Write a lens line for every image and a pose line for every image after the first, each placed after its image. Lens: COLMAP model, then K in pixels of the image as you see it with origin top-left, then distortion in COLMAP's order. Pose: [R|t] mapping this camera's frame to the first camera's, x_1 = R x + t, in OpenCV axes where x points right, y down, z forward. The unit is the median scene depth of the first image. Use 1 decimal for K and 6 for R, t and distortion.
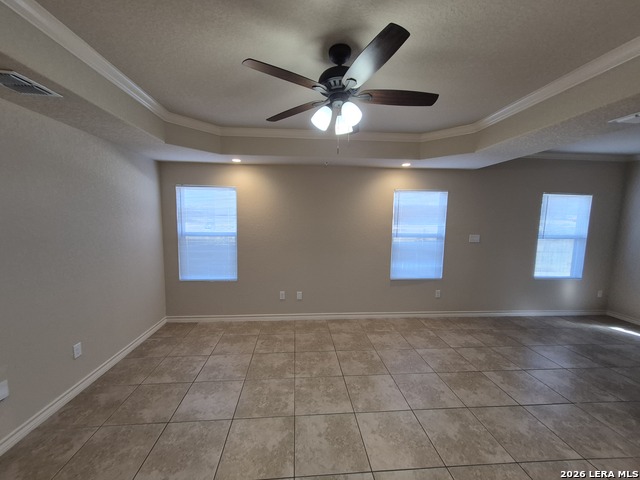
lens RADIAL K [[252.7, 0, 314.4], [0, 252.7, 241.5], [0, 0, 1]] dist [0.005654, -0.001676]
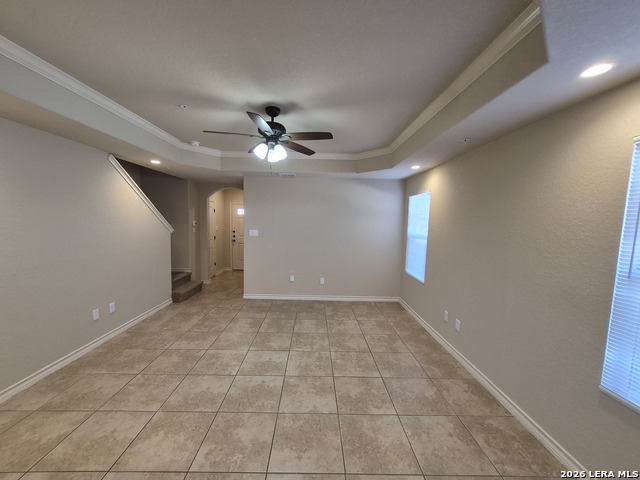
lens RADIAL K [[252.7, 0, 317.3], [0, 252.7, 238.8], [0, 0, 1]] dist [0.005654, -0.001676]
pose [[-0.062990, 0.063406, -0.995998, 0.774564], [-0.112511, 0.991167, 0.070214, -0.049183], [0.991652, 0.116484, -0.055300, 0.670693]]
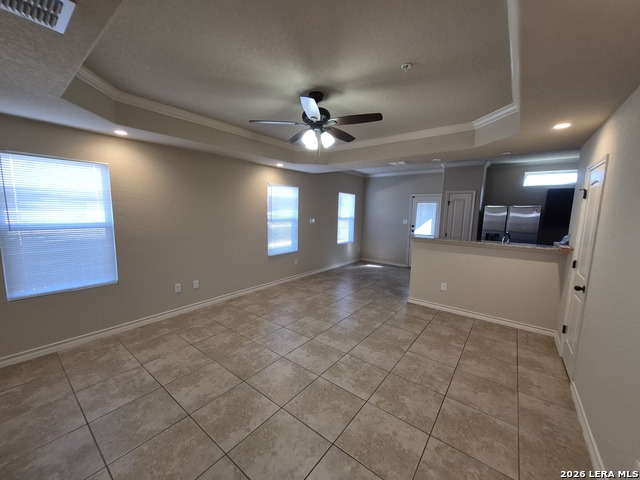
lens RADIAL K [[252.7, 0, 315.0], [0, 252.7, 238.5], [0, 0, 1]] dist [0.005654, -0.001676]
pose [[0.679032, -0.081948, 0.729521, -0.499461], [0.058029, 0.996632, 0.057939, 0.006886], [-0.731812, 0.002991, 0.681500, -0.009195]]
